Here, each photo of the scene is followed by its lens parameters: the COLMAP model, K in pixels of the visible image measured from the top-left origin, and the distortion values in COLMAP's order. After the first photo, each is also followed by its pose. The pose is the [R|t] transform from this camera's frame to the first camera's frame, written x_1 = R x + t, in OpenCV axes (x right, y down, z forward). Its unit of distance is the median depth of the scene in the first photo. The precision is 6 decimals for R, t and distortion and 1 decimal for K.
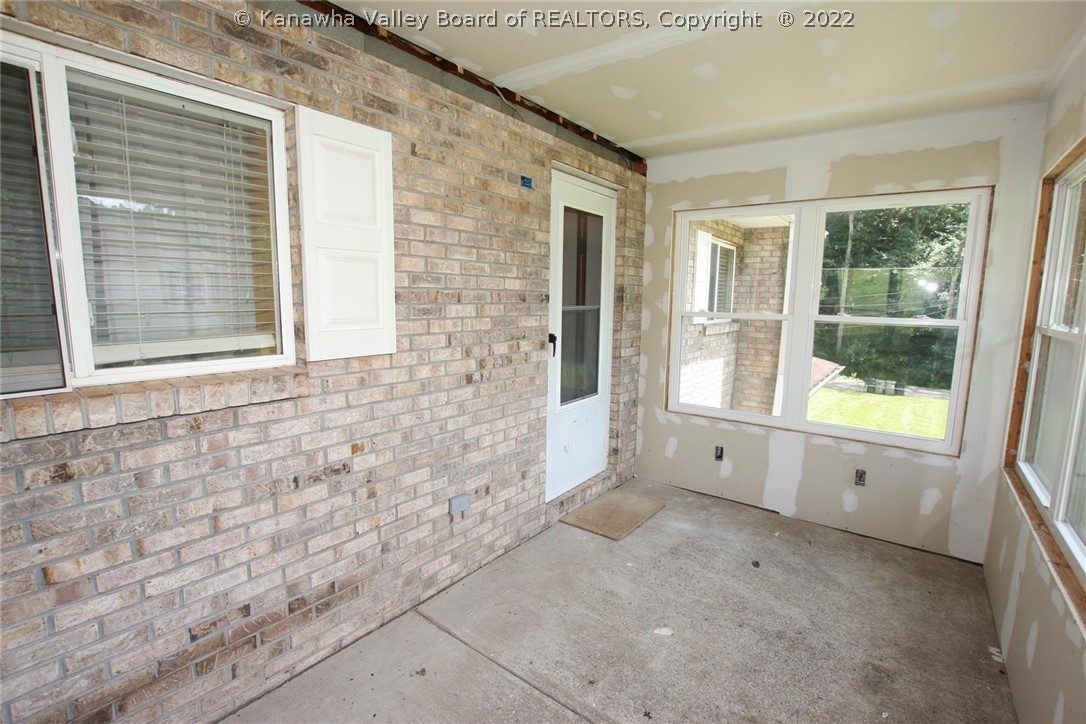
lens RADIAL K [[506.5, 0, 546.7], [0, 506.5, 364.5], [0, 0, 1]] dist [-0.025584, 0.000110]
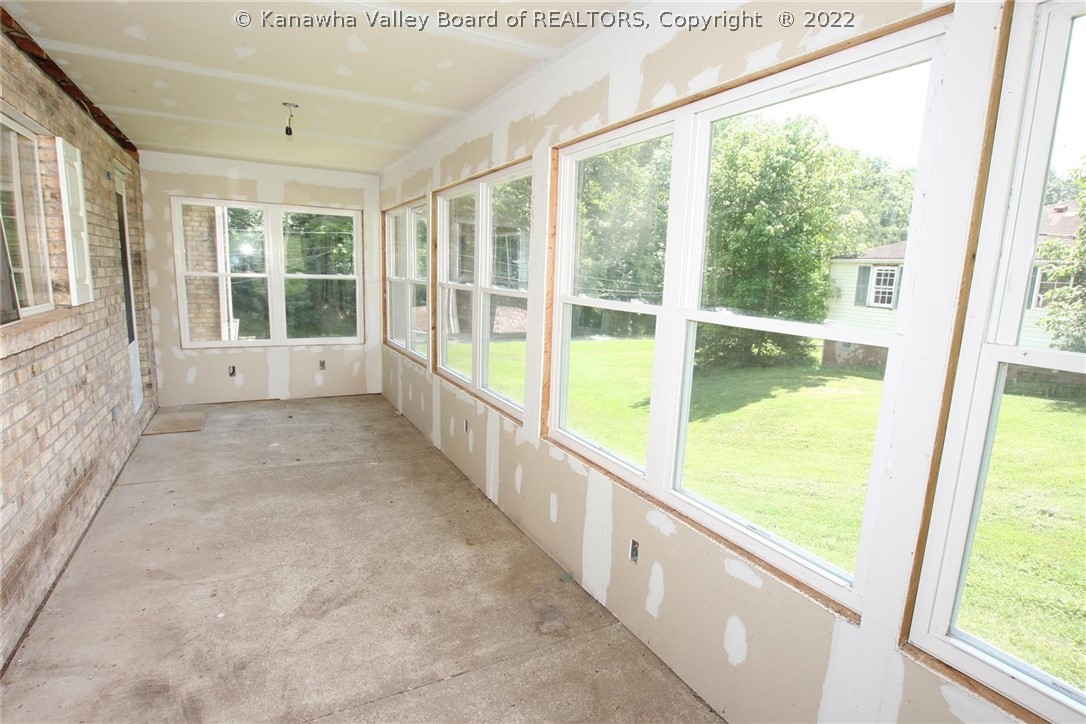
lens RADIAL K [[506.5, 0, 544.2], [0, 506.5, 357.4], [0, 0, 1]] dist [-0.025584, 0.000110]
pose [[0.409204, -0.153285, 0.899475, -0.704154], [0.095173, 0.987581, 0.125001, 0.053069], [-0.907466, 0.034455, 0.418711, -0.500230]]
